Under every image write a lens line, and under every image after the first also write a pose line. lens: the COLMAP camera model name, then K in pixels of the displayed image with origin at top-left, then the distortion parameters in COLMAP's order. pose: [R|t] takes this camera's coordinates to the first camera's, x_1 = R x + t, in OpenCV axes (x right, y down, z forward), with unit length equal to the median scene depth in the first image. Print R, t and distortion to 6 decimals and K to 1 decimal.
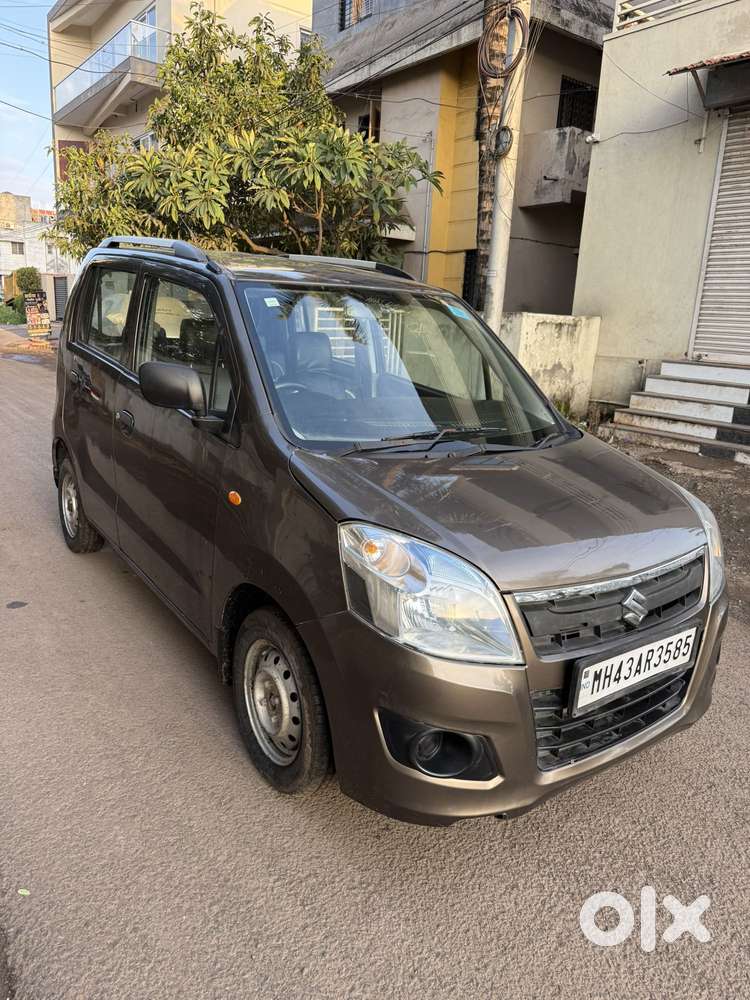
lens RADIAL K [[695.0, 0, 372.5], [0, 695.0, 500.0], [0, 0, 1]] dist [0.008046, -0.023585]
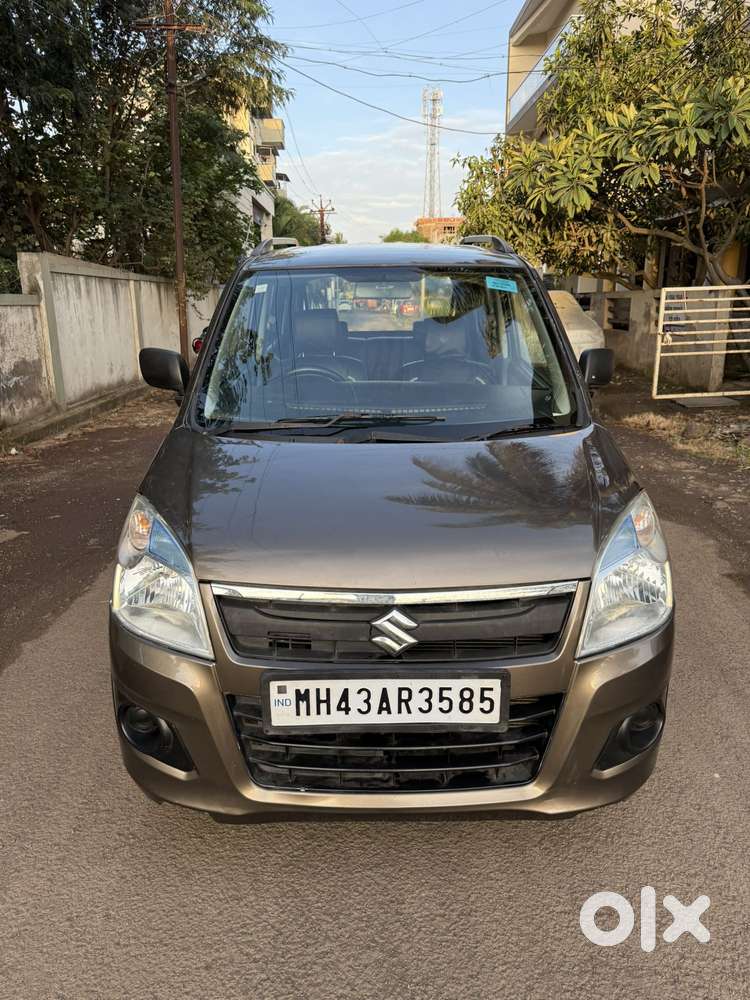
lens RADIAL K [[695.0, 0, 370.0], [0, 695.0, 500.3], [0, 0, 1]] dist [0.008046, -0.023585]
pose [[0.815891, 0.098965, -0.569673, 0.811004], [-0.094712, 0.994810, 0.037174, -0.027668], [0.570396, 0.023625, 0.821030, 0.311985]]
